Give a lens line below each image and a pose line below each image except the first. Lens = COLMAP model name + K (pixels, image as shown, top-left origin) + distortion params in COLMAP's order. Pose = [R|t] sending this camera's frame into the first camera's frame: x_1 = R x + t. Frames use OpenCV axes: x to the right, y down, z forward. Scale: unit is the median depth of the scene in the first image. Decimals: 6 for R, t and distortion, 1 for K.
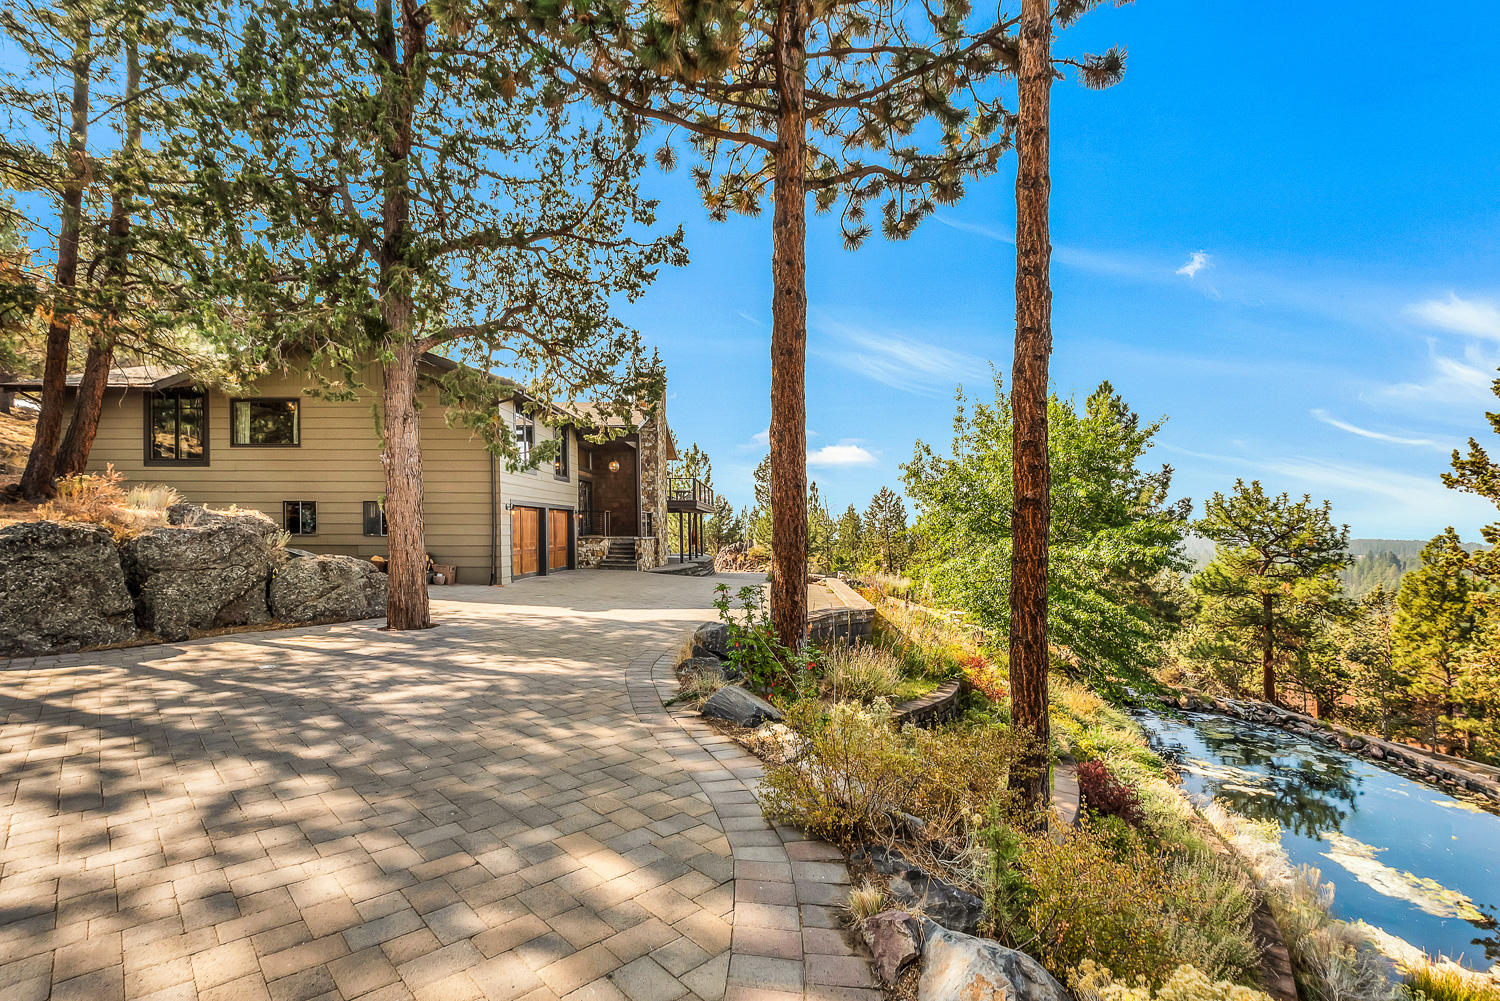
lens RADIAL K [[664.5, 0, 731.6], [0, 664.5, 522.7], [0, 0, 1]] dist [-0.010524, -0.008026]
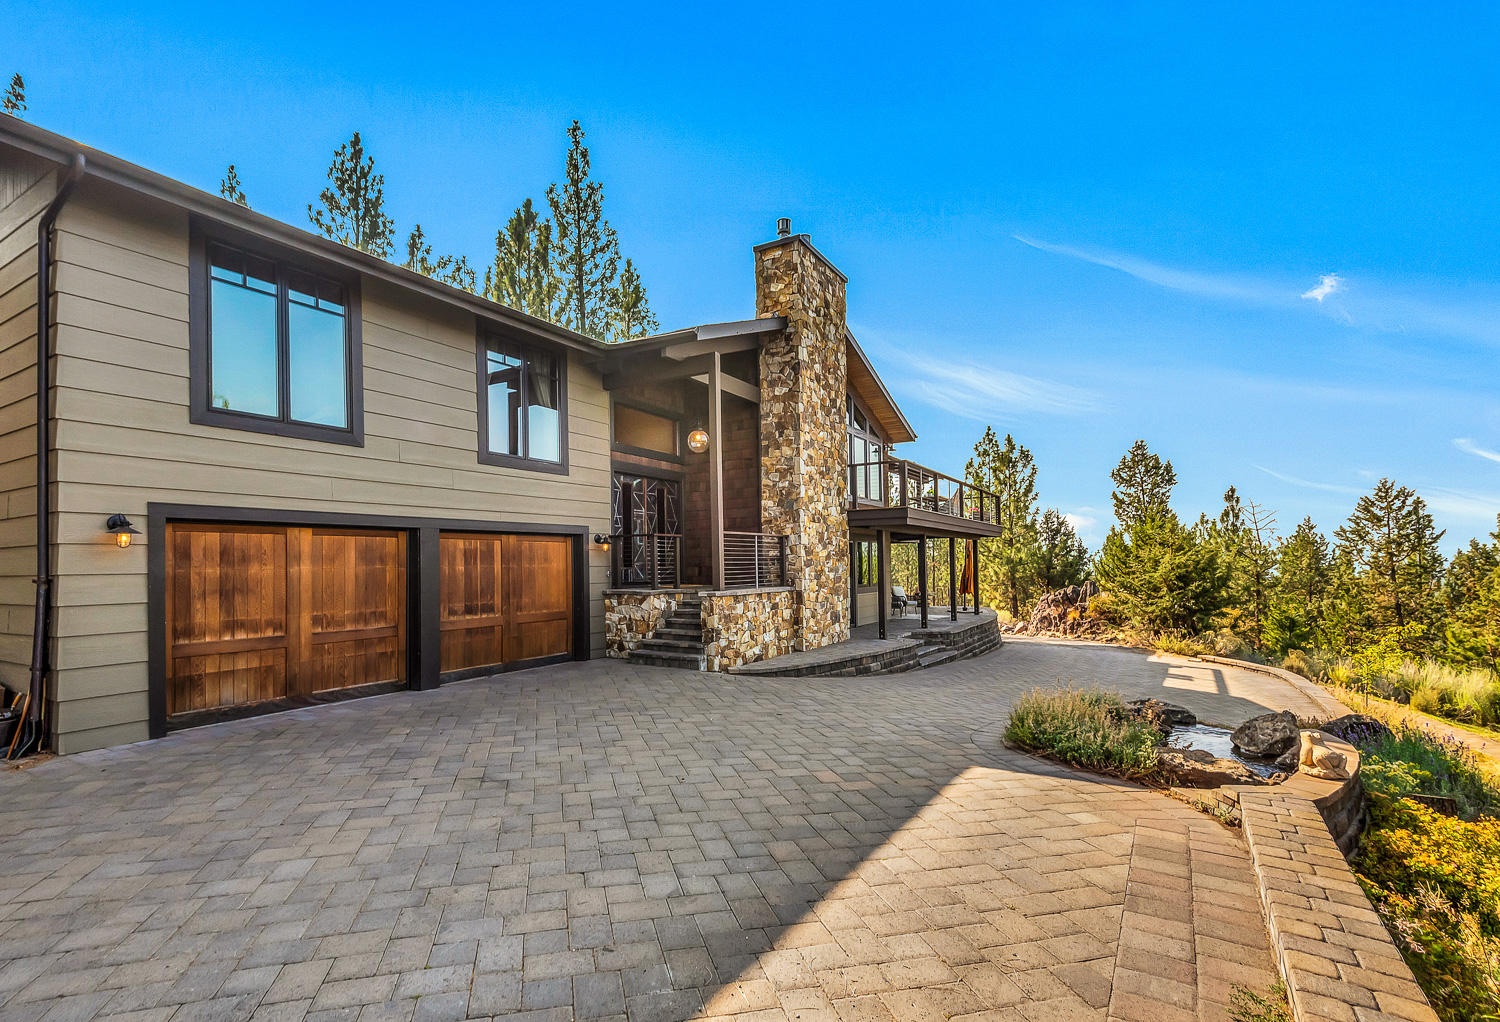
lens RADIAL K [[695.7, 0, 731.1], [0, 695.7, 570.2], [0, 0, 1]] dist [-0.004636, -0.000638]
pose [[0.874238, -0.010936, -0.485374, 0.048938], [0.019298, 0.999739, 0.012233, 0.001568], [0.485113, -0.020061, 0.874221, 0.329194]]
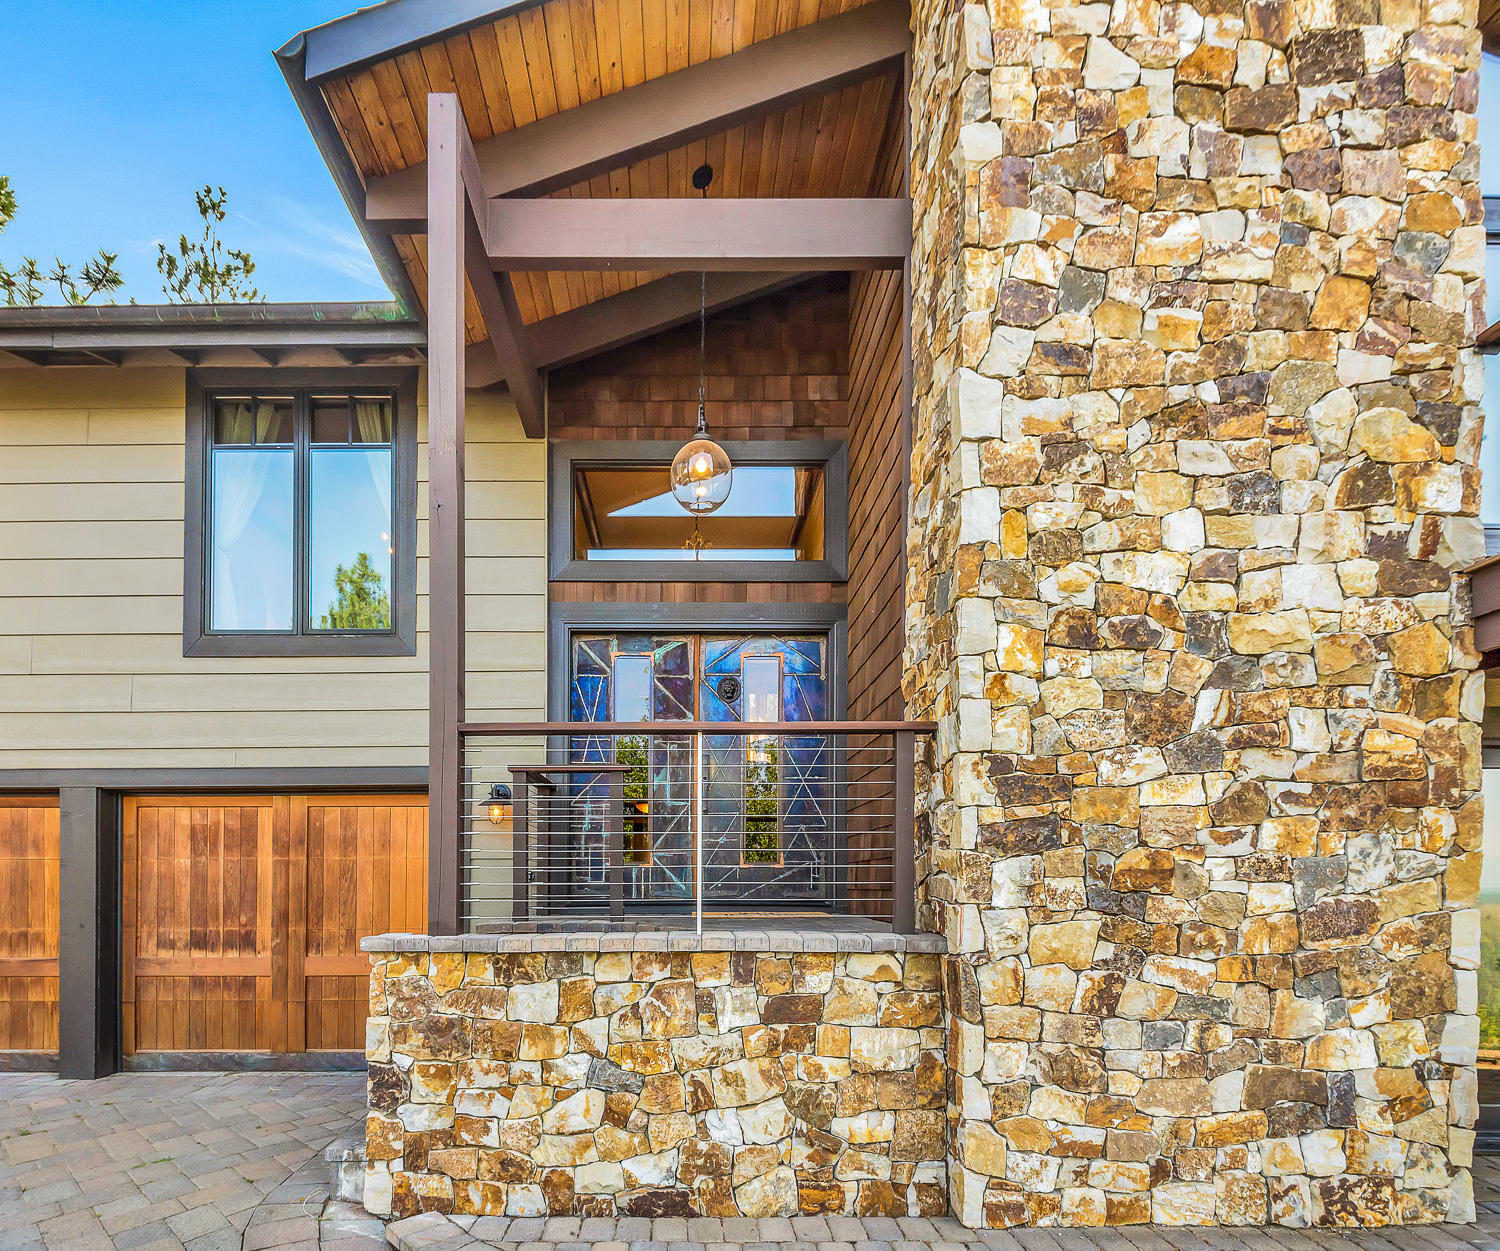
lens RADIAL K [[836.4, 0, 616.5], [0, 836.4, 891.2], [0, 0, 1]] dist [0.004204, -0.001134]
pose [[0.066180, -0.000817, -0.997807, 0.010416], [0.005717, 0.999984, -0.000439, 0.007896], [0.997791, -0.005676, 0.066183, 0.560081]]
